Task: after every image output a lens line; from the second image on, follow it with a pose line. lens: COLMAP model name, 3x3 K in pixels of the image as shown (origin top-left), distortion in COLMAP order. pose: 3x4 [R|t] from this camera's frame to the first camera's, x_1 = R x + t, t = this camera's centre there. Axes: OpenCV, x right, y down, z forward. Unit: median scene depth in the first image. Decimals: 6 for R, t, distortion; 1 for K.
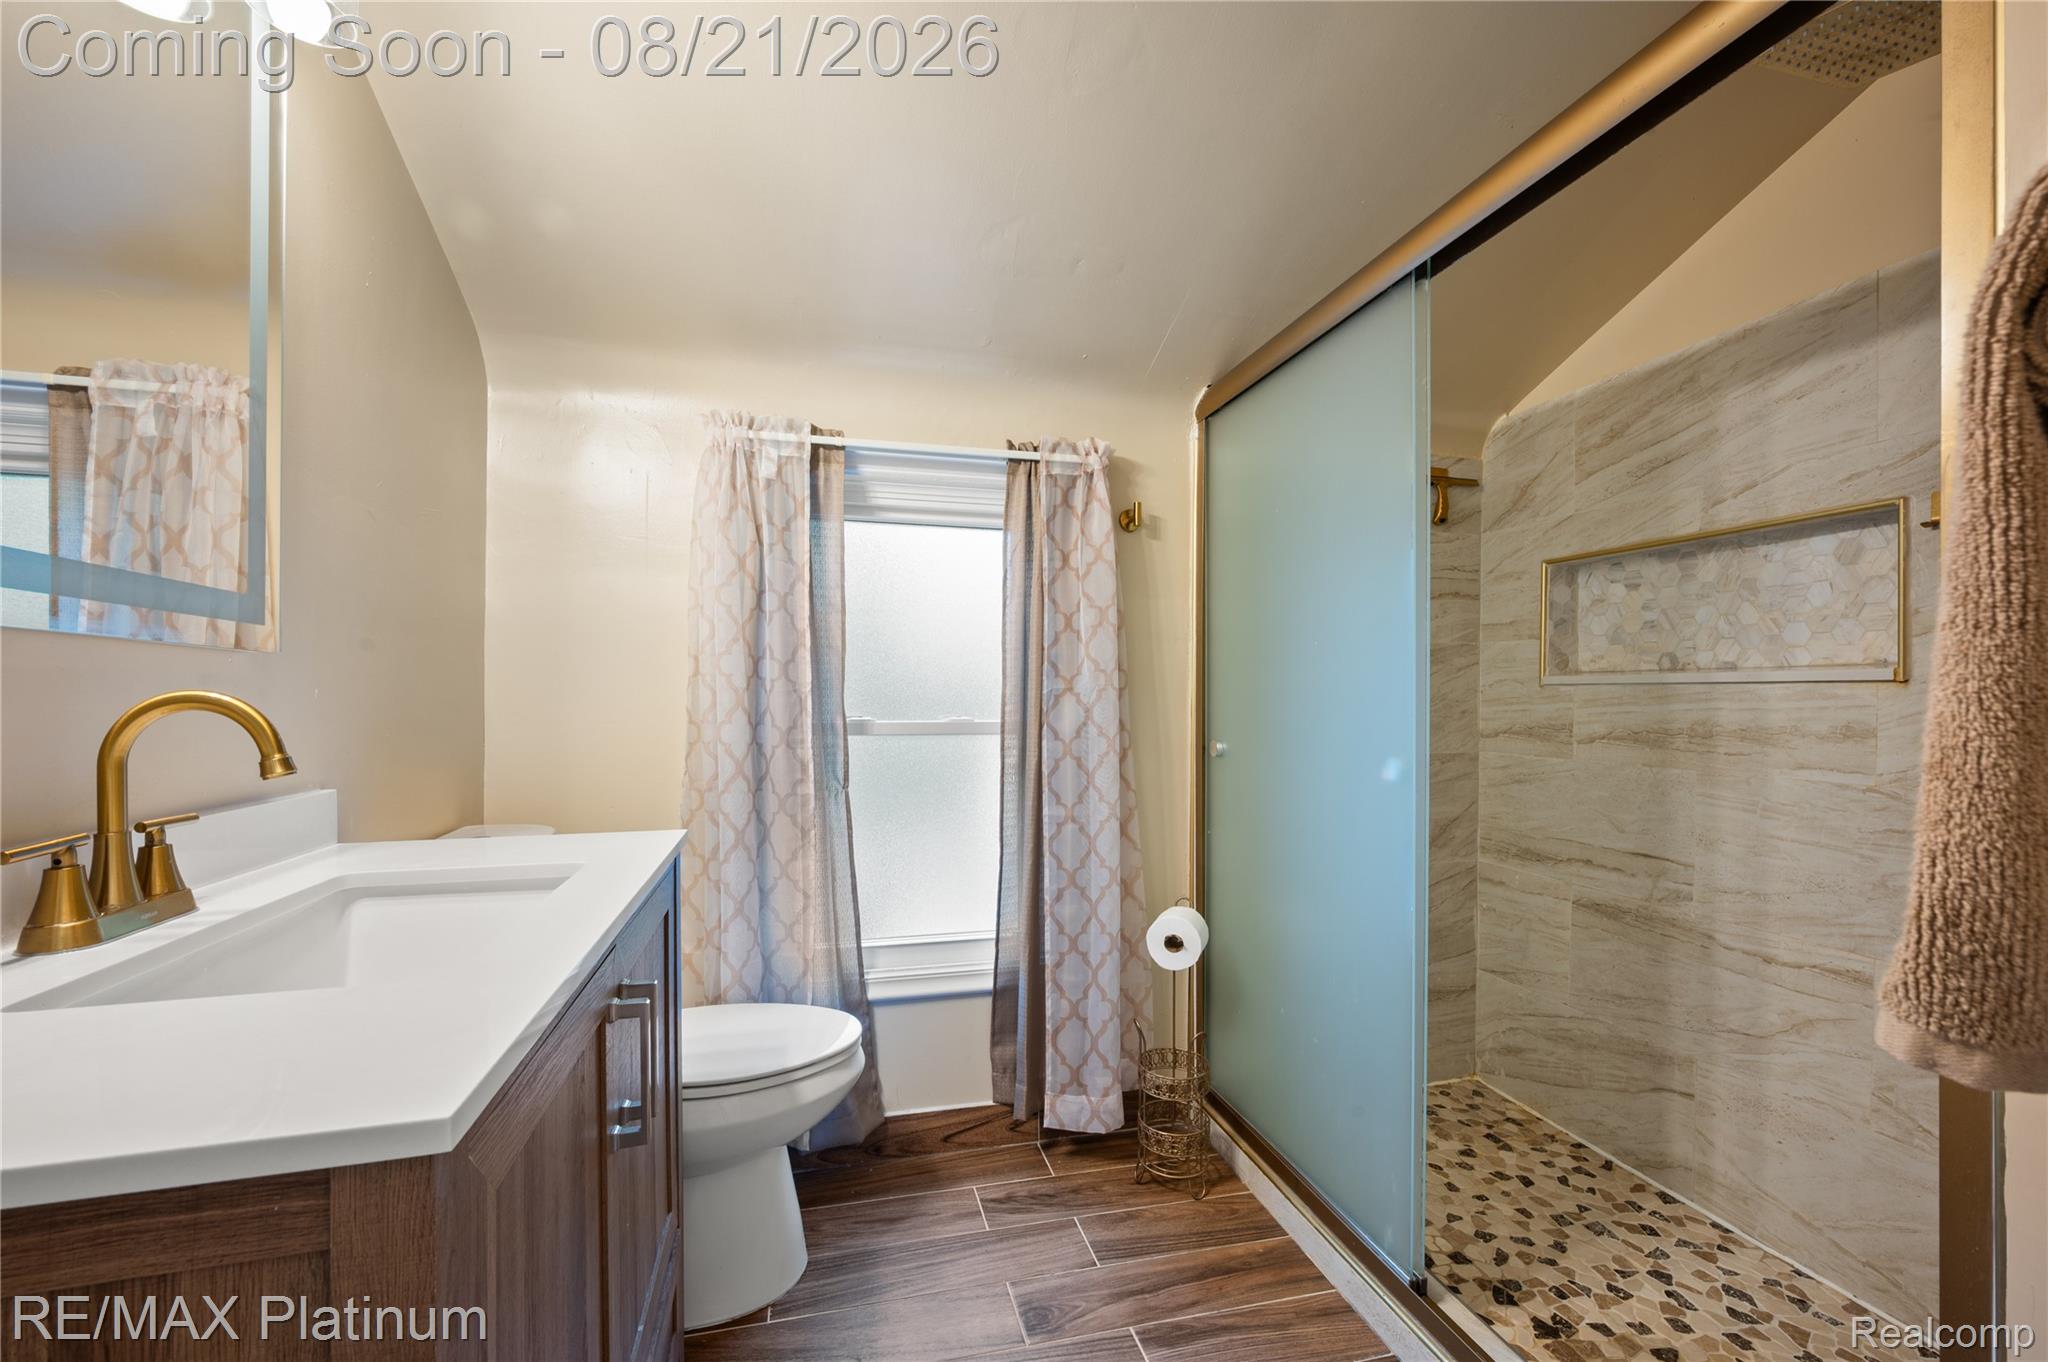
lens RADIAL K [[838.4, 0, 1026.1], [0, 838.4, 704.4], [0, 0, 1]] dist [-0.001560, 0.000458]
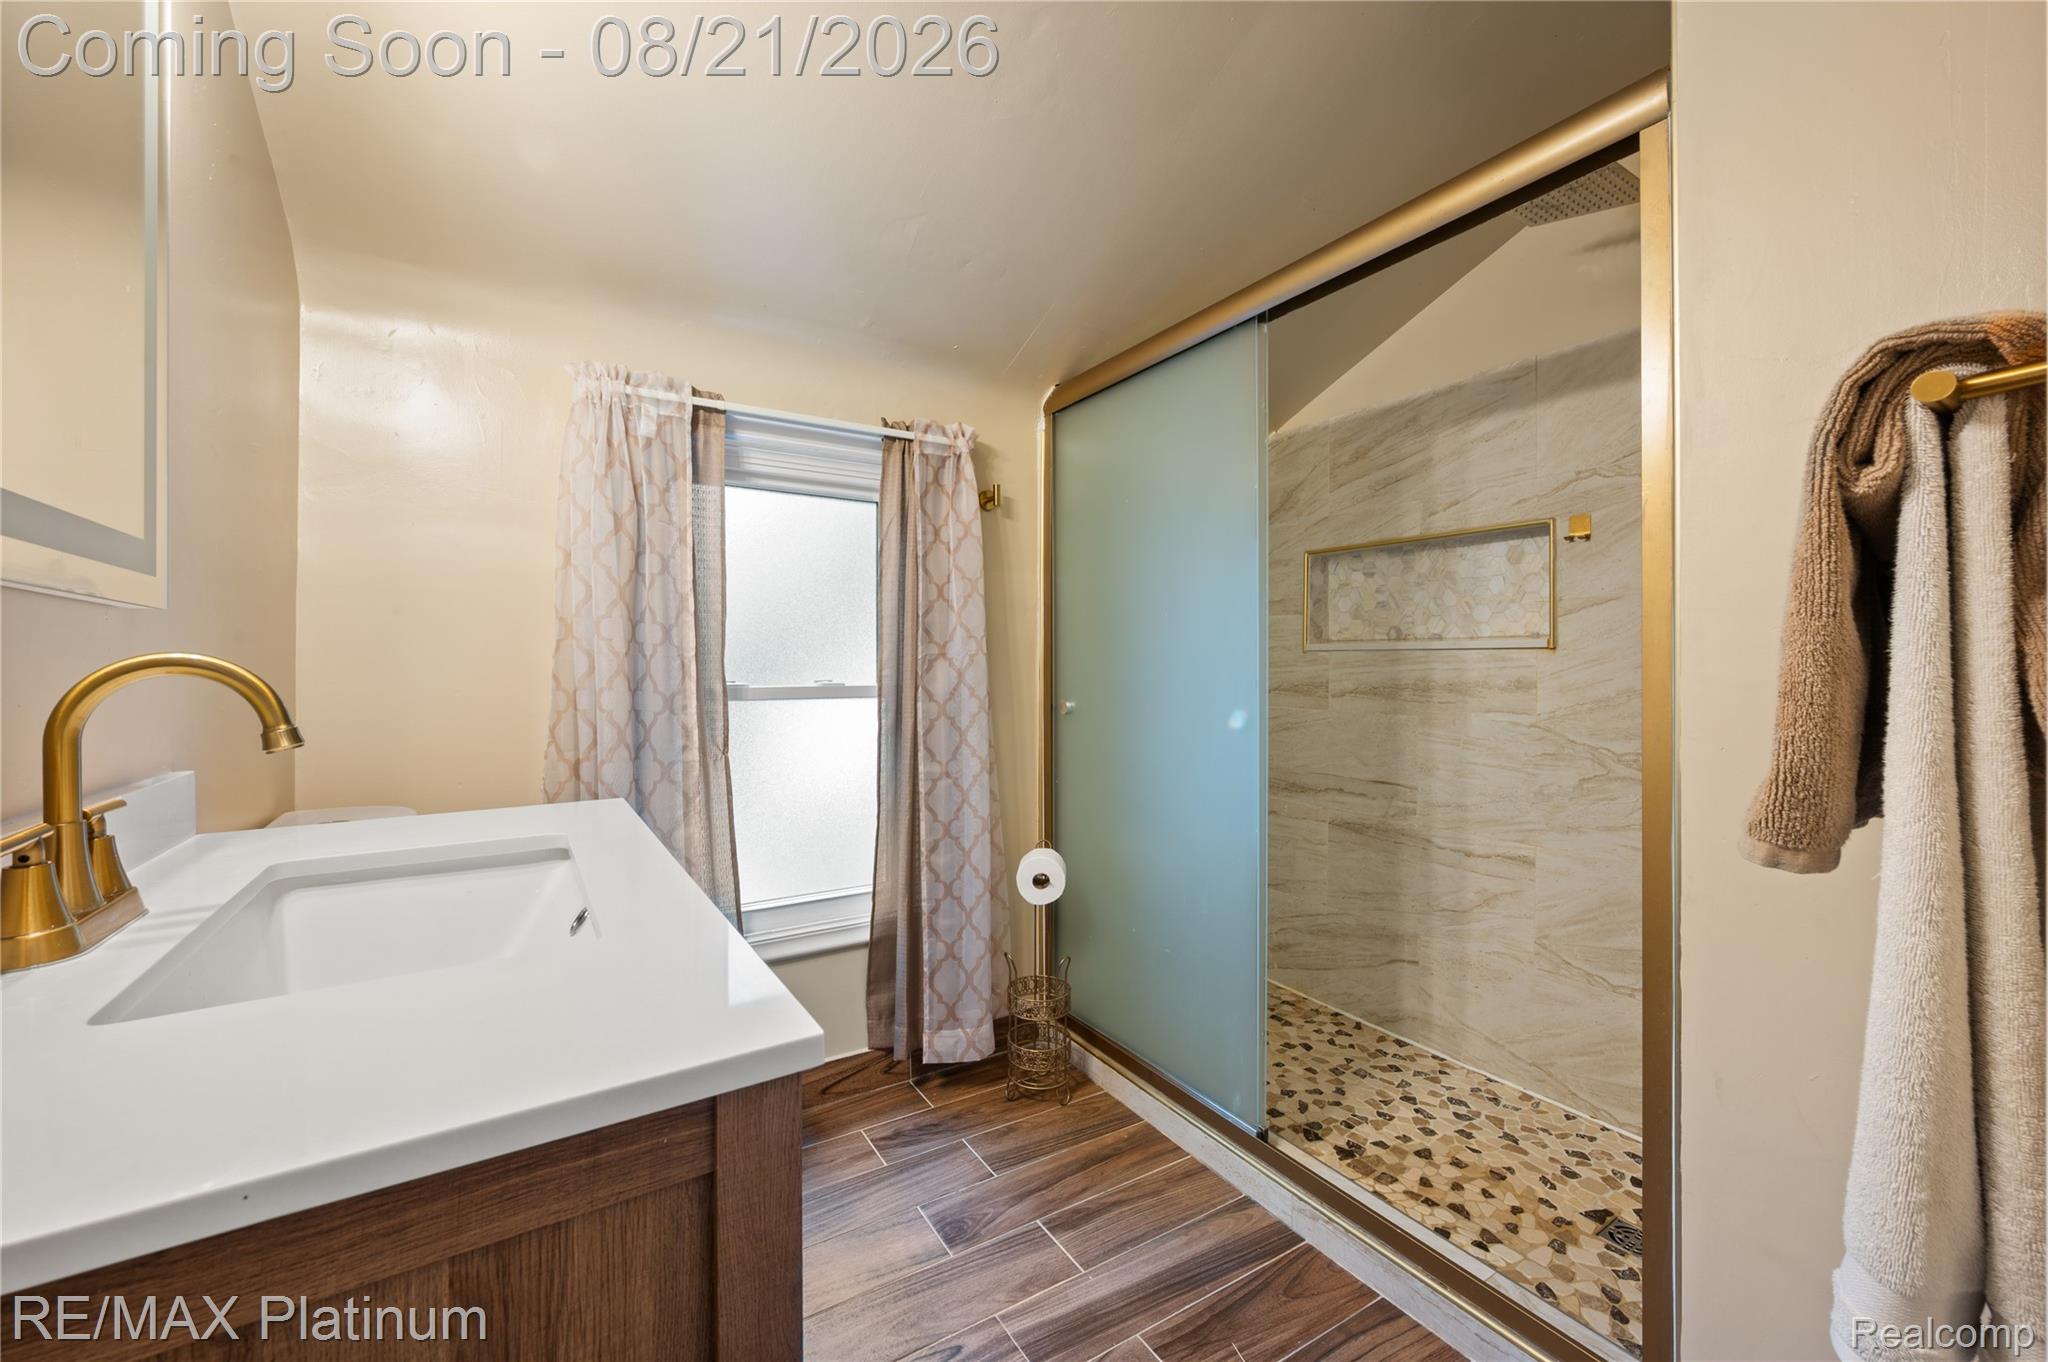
lens RADIAL K [[808.3, 0, 1026.5], [0, 808.3, 670.8], [0, 0, 1]] dist [-0.001602, -0.000454]
pose [[0.952479, -0.006275, 0.304540, -0.177583], [0.006151, 0.999980, 0.001367, 0.002618], [-0.304542, 0.000572, 0.952499, -0.024945]]
